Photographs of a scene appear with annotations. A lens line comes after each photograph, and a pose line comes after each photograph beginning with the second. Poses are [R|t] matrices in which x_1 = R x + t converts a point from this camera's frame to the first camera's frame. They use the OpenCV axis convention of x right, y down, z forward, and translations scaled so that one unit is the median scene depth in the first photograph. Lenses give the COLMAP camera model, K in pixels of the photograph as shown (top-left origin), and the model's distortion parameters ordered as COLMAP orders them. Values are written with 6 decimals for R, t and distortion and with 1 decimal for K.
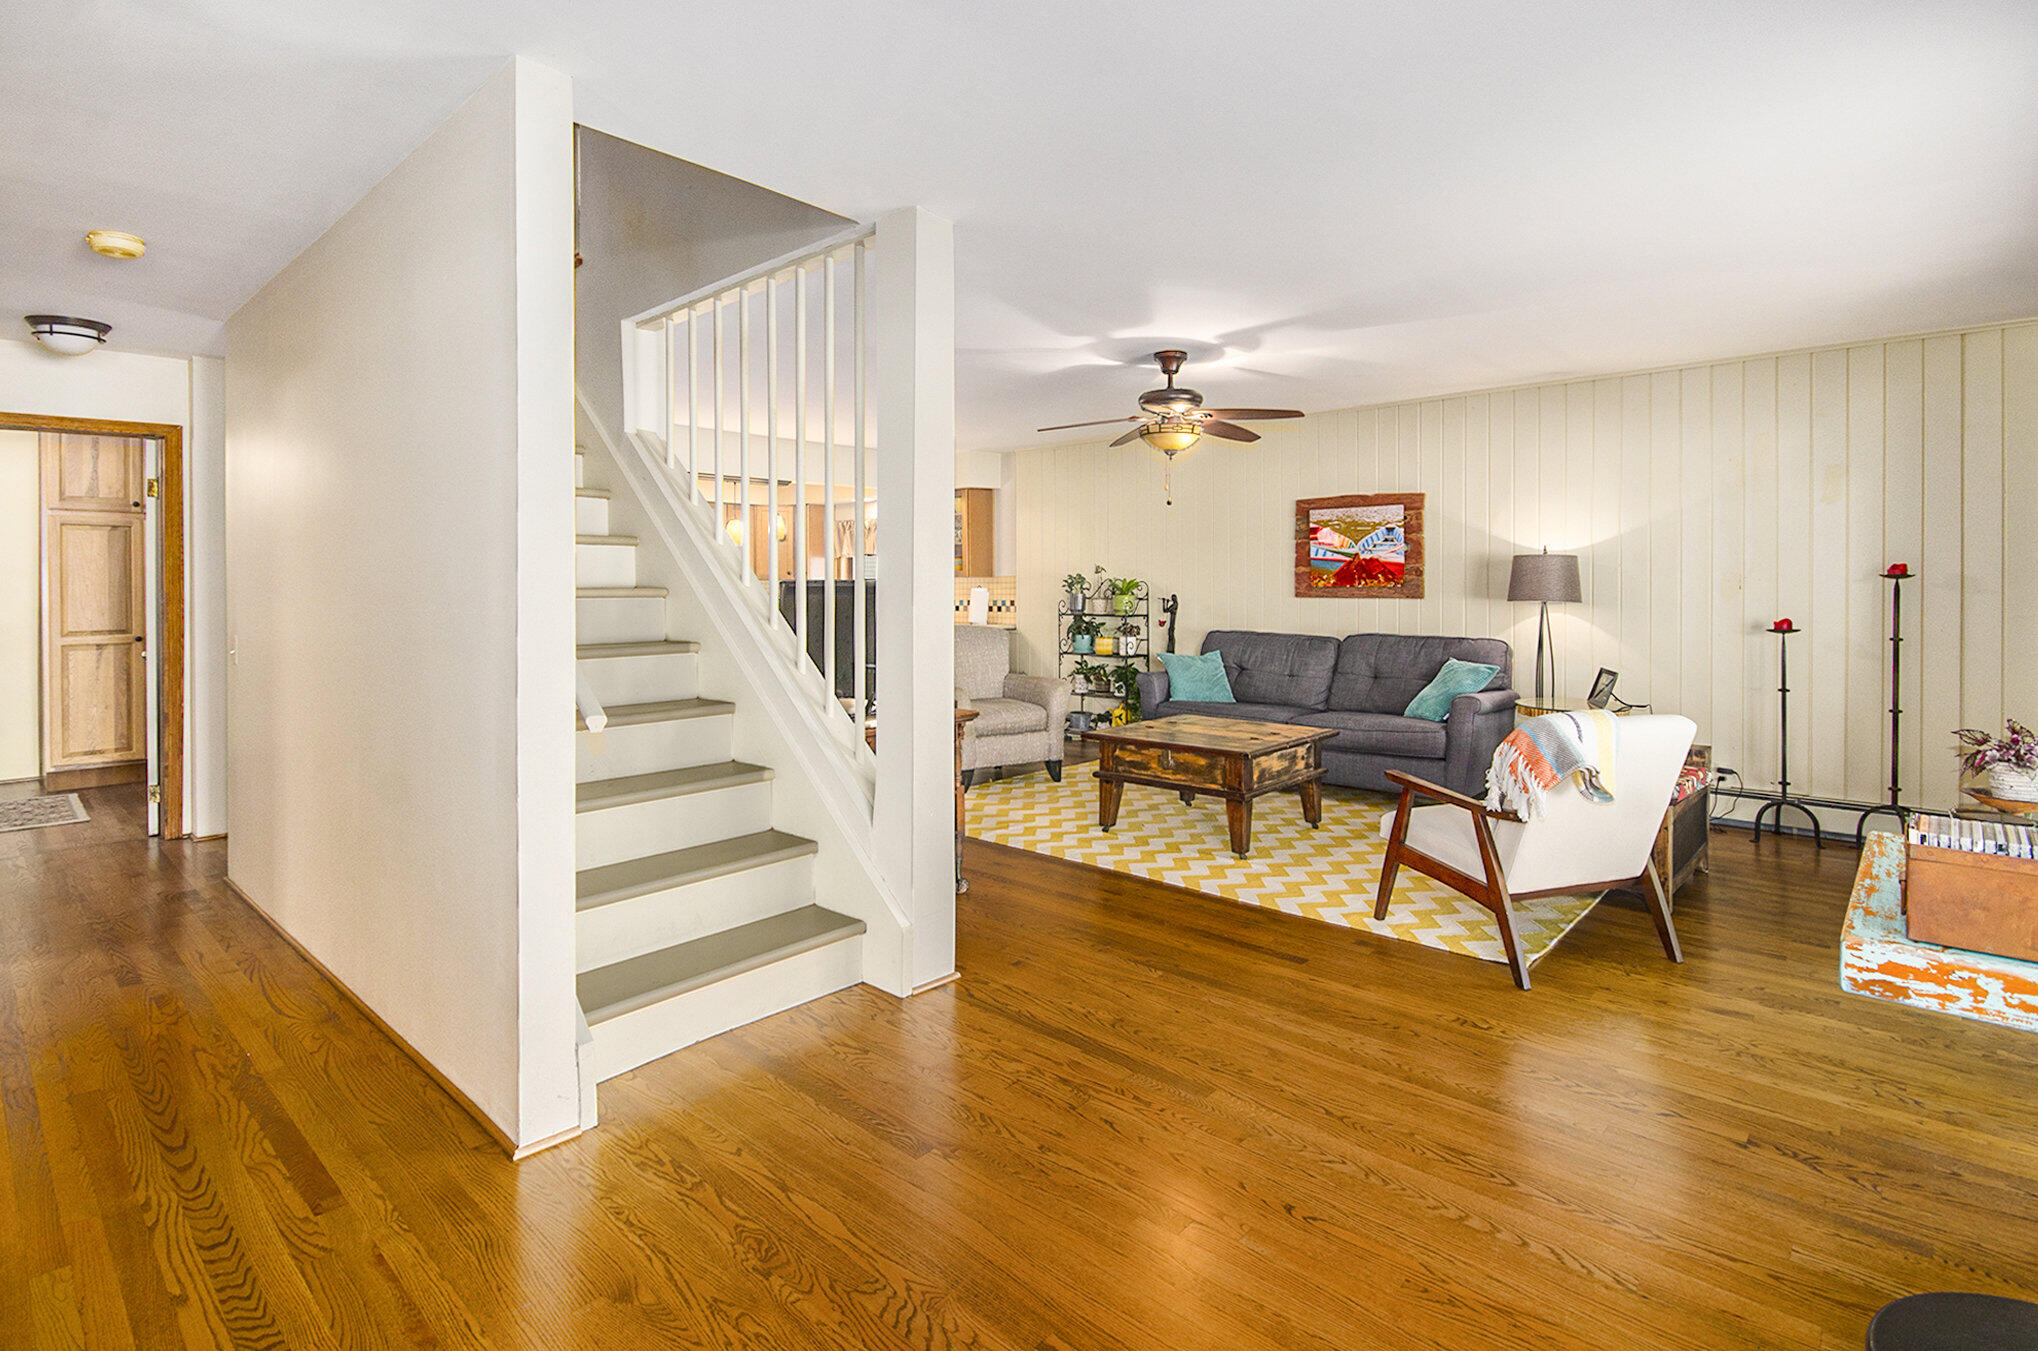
lens RADIAL K [[987.1, 0, 1021.9], [0, 987.1, 593.8], [0, 0, 1]] dist [-0.001622, -0.000412]
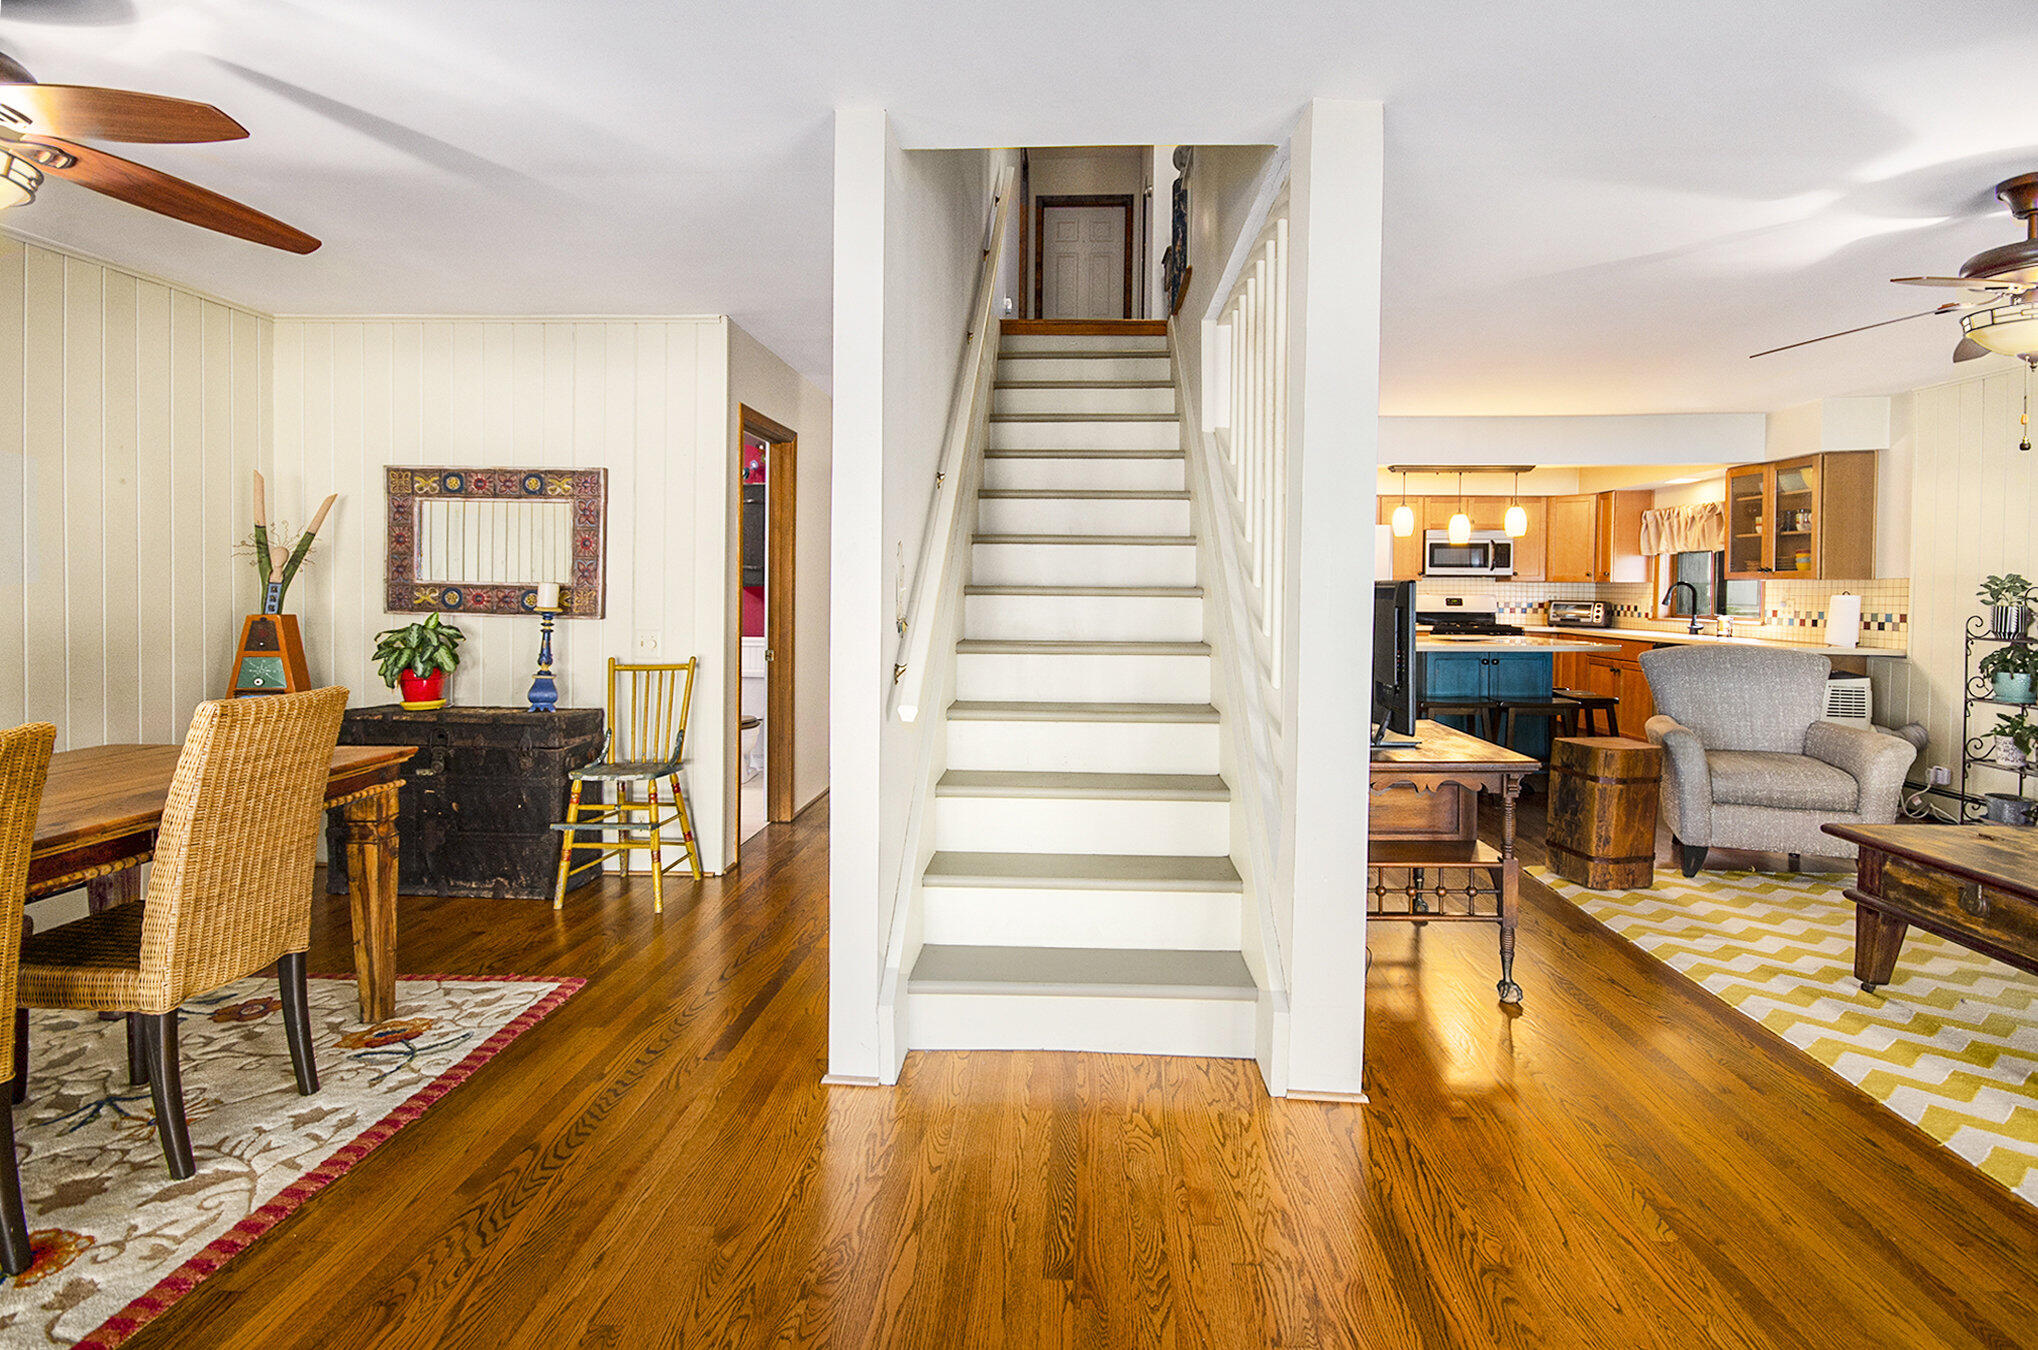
lens RADIAL K [[968.4, 0, 1026.3], [0, 968.4, 611.2], [0, 0, 1]] dist [-0.003097, -0.000593]
pose [[0.628406, 0.028326, -0.777370, 0.224461], [-0.016229, 0.999597, 0.023304, -0.001973], [0.777716, -0.002028, 0.628612, 0.217319]]
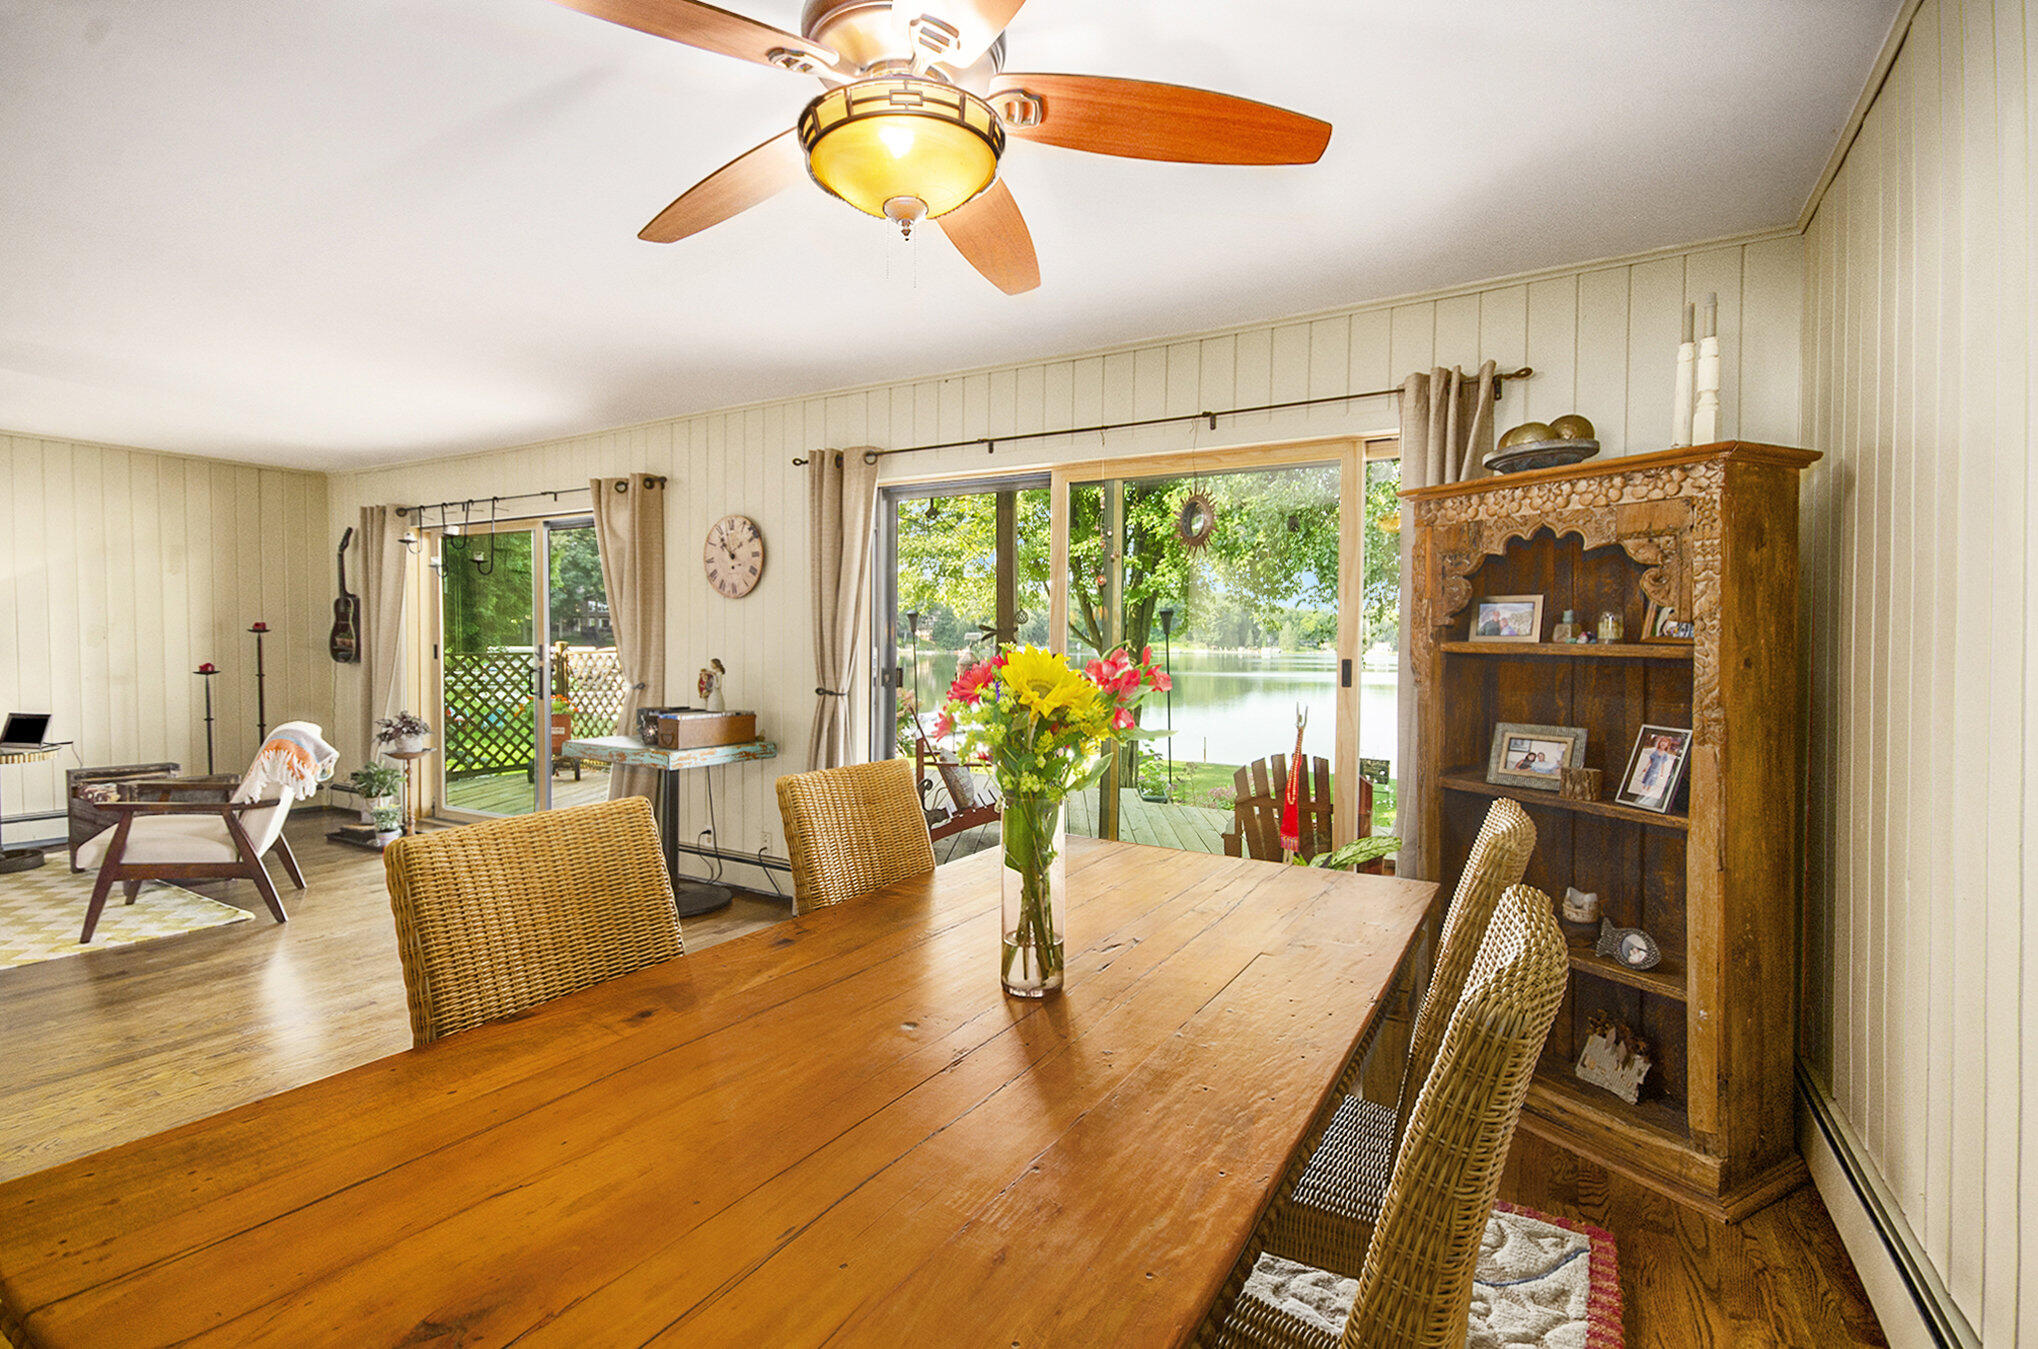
lens RADIAL K [[944.1, 0, 1019.0], [0, 944.1, 674.5], [0, 0, 1]] dist [-0.000652, -0.000093]
pose [[-0.199637, -0.011229, 0.979806, -0.654372], [0.000166, 0.999934, 0.011493, 0.023862], [-0.979870, 0.002457, -0.199622, 0.171840]]
